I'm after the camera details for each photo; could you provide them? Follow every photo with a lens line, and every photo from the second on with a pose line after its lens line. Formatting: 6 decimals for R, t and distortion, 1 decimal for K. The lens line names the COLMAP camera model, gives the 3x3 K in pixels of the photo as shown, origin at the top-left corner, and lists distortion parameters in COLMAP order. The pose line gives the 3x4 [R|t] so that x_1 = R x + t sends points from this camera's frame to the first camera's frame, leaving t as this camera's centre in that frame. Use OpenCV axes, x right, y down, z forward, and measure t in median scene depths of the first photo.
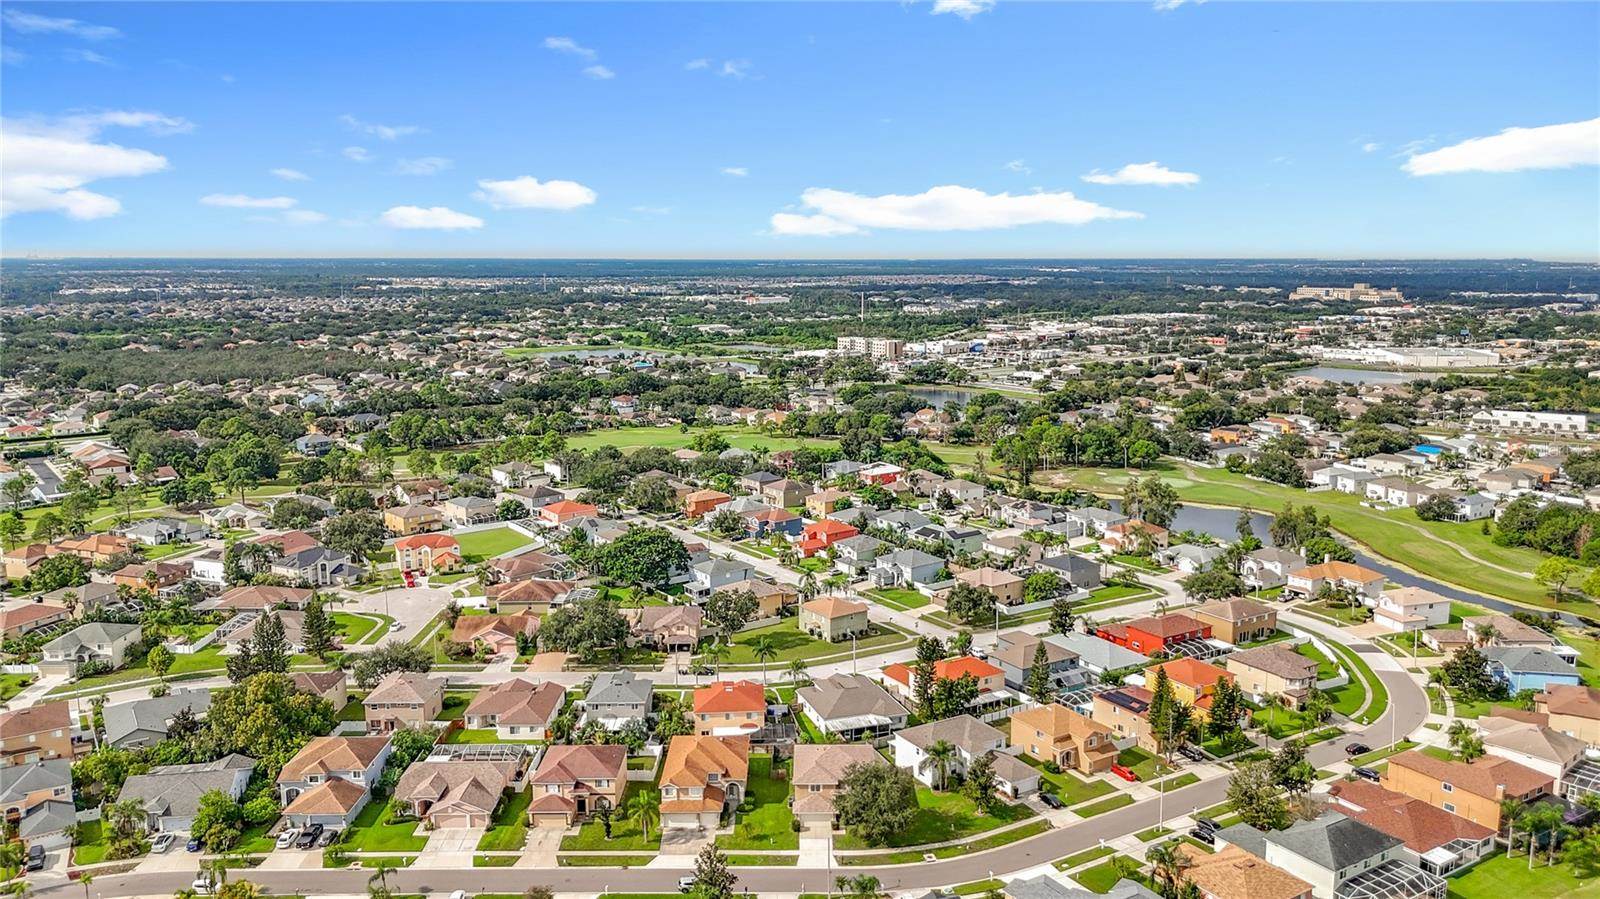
lens RADIAL K [[1173.8, 0, 800.0], [0, 1173.8, 449.5], [0, 0, 1]] dist [0.087893, -0.094244]
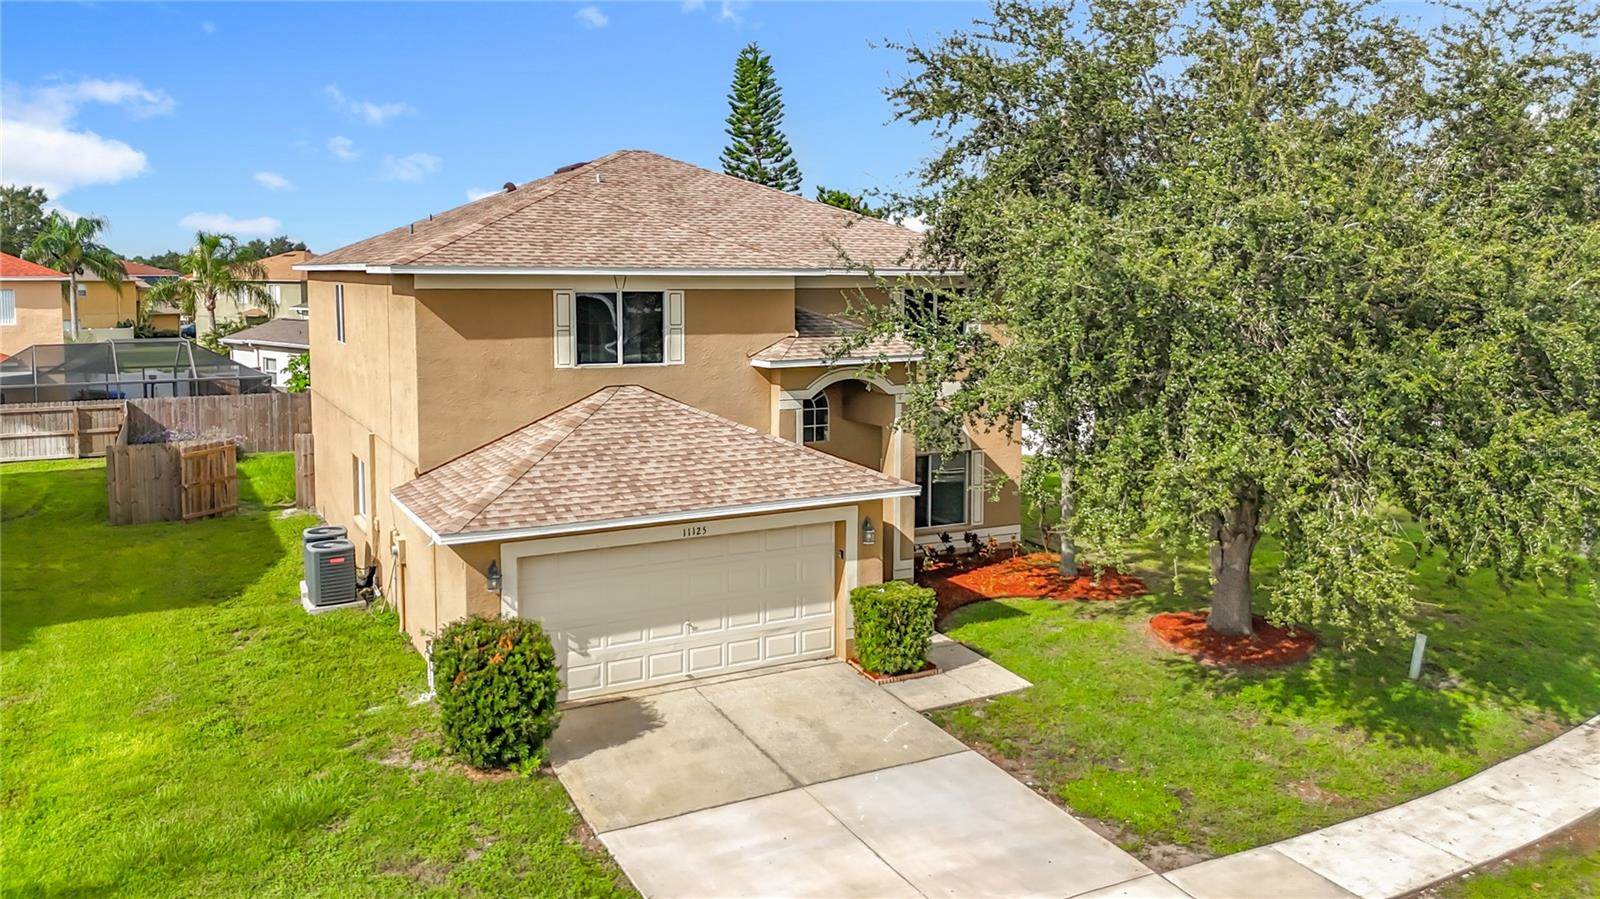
lens RADIAL K [[1184.9, 0, 800.0], [0, 1184.9, 449.5], [0, 0, 1]] dist [0.076243, -0.106488]
pose [[0.878362, -0.056850, 0.474603, -0.013884], [0.066801, 0.997758, -0.004114, 0.188181], [-0.473305, 0.035317, 0.880190, 0.570014]]
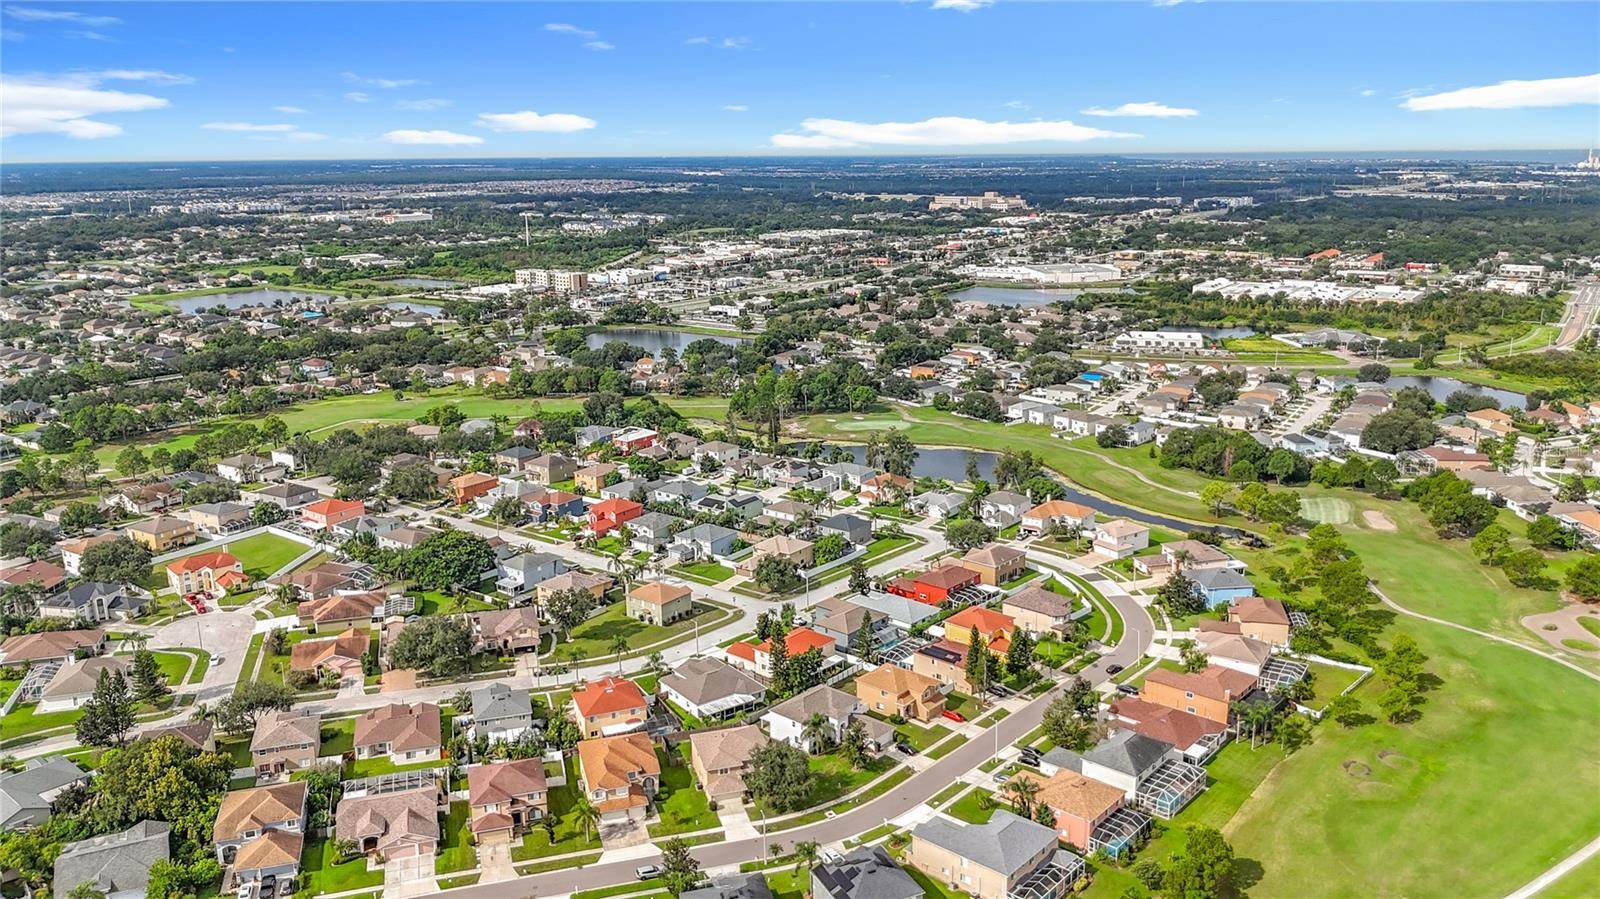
lens RADIAL K [[1213.5, 0, 800.0], [0, 1213.5, 449.5], [0, 0, 1]] dist [0.090335, -0.171557]
pose [[0.956749, -0.077369, 0.280438, -0.143109], [0.056377, 0.995022, 0.082174, -0.076924], [-0.285400, -0.062809, 0.956348, -0.093243]]
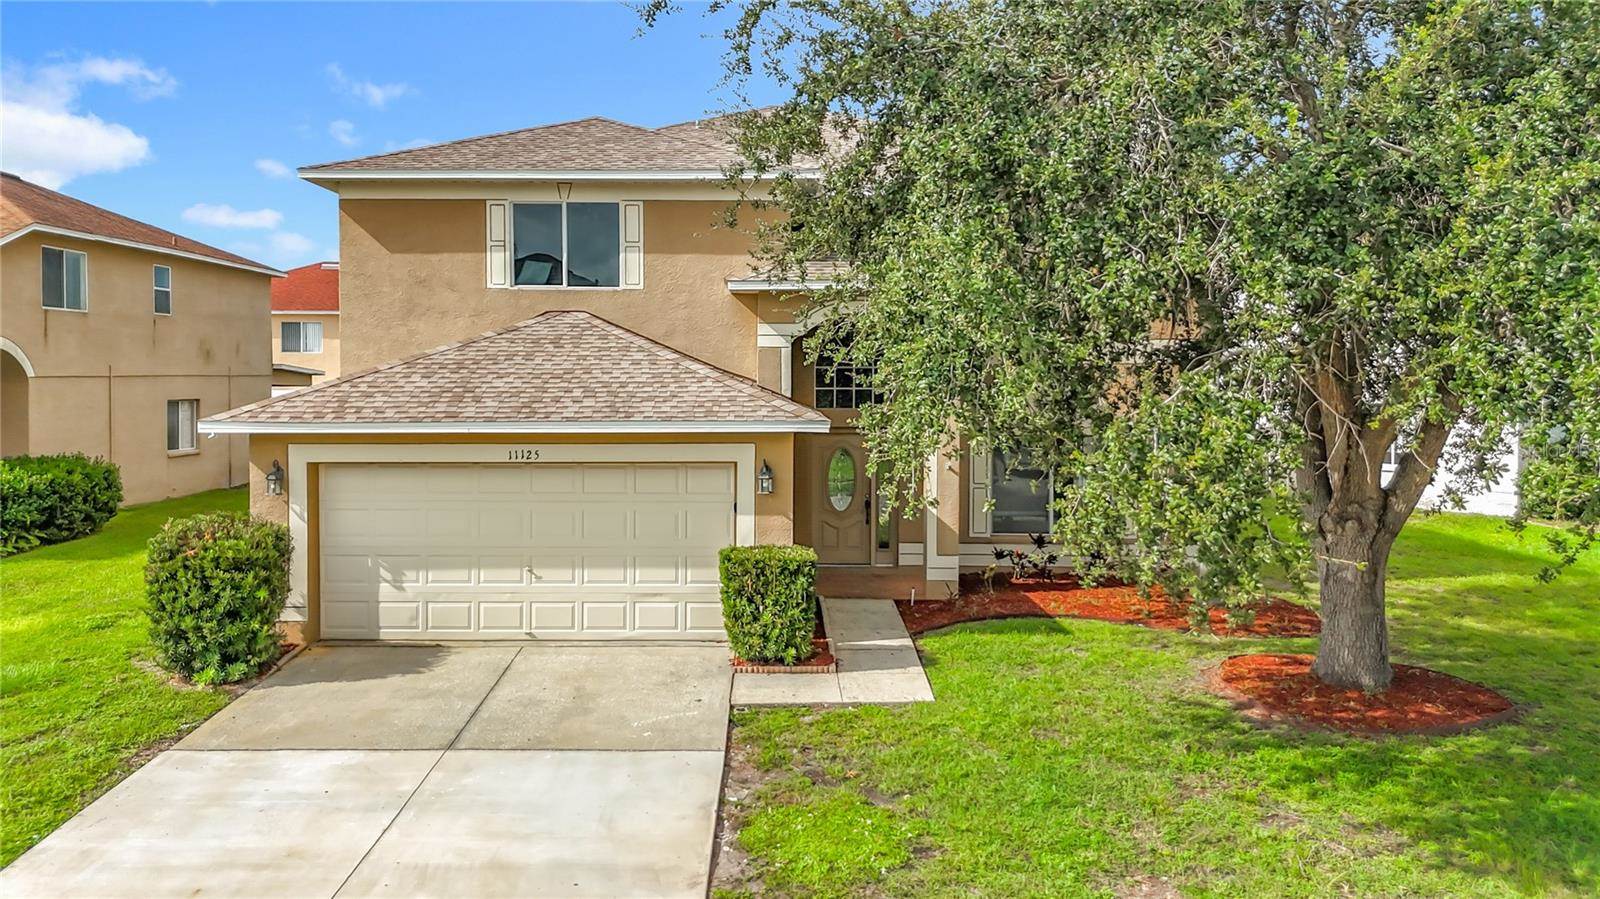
lens RADIAL K [[1191.2, 0, 765.6], [0, 1191.2, 473.9], [0, 0, 1]] dist [0.078476, -0.107504]
pose [[0.999929, 0.011547, -0.003088, 0.017942], [-0.011772, 0.996166, -0.086691, 0.196245], [0.002075, 0.086721, 0.996230, 0.575469]]
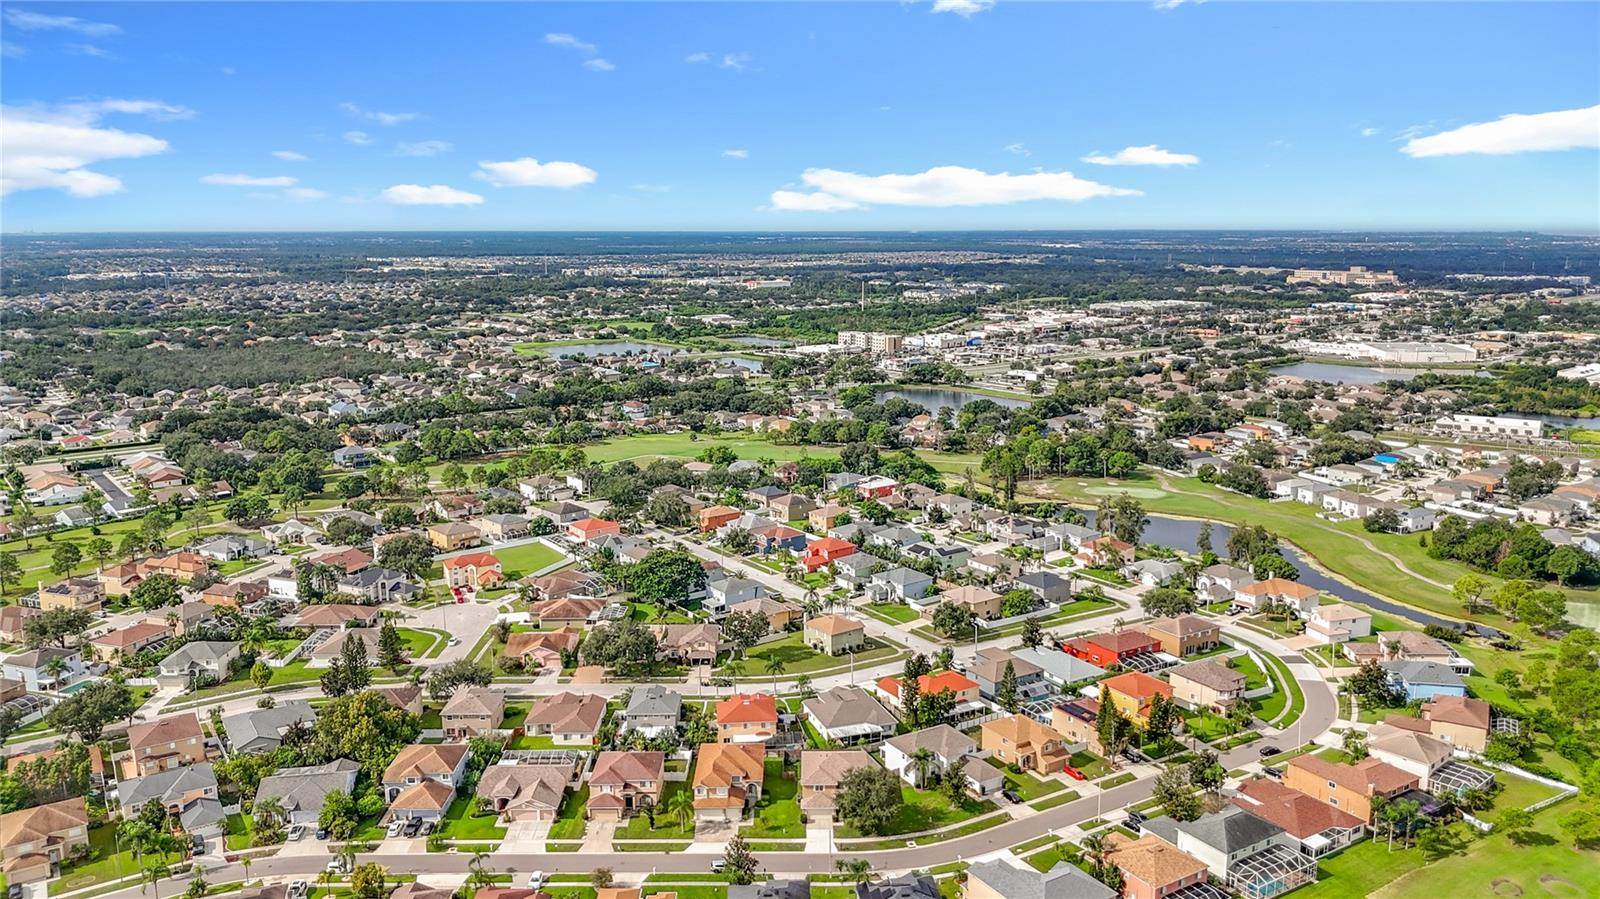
lens RADIAL K [[1184.9, 0, 800.0], [0, 1184.9, 449.5], [0, 0, 1]] dist [0.076243, -0.106488]
pose [[0.999997, -0.002209, -0.000805, -0.003277], [0.002225, 0.999779, 0.020927, -0.057748], [0.000758, -0.020929, 0.999781, -0.146292]]
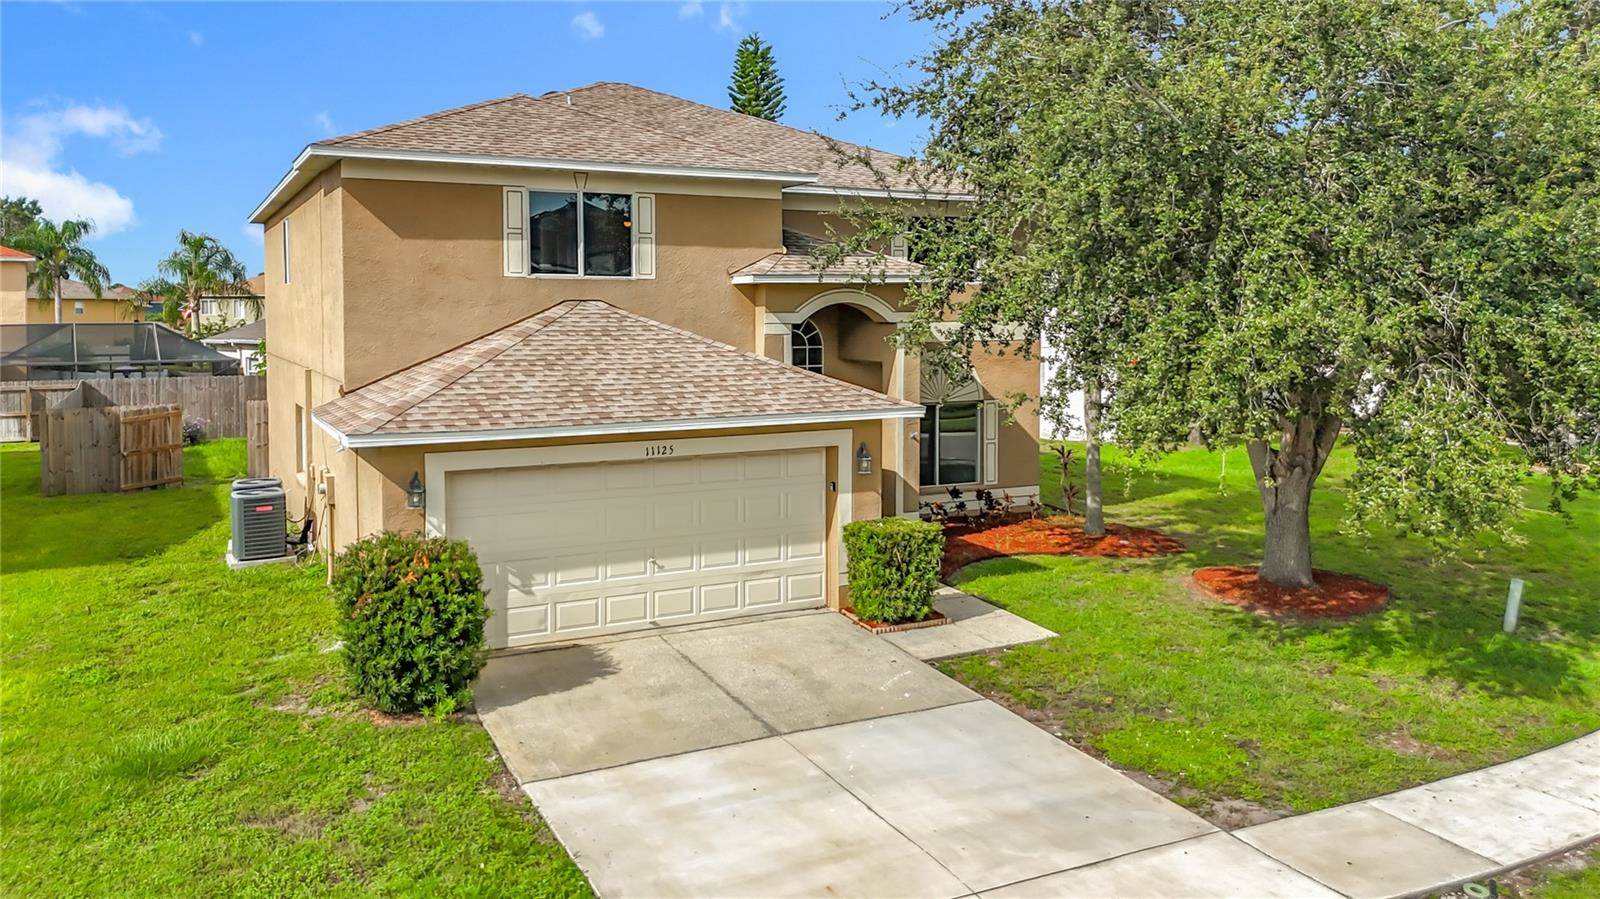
lens RADIAL K [[1188.5, 0, 791.5], [0, 1188.5, 430.6], [0, 0, 1]] dist [0.073900, -0.088839]
pose [[0.886010, -0.037079, 0.462180, -0.009272], [0.069229, 0.996203, -0.052792, 0.193652], [-0.458468, 0.078771, 0.885213, 0.576881]]
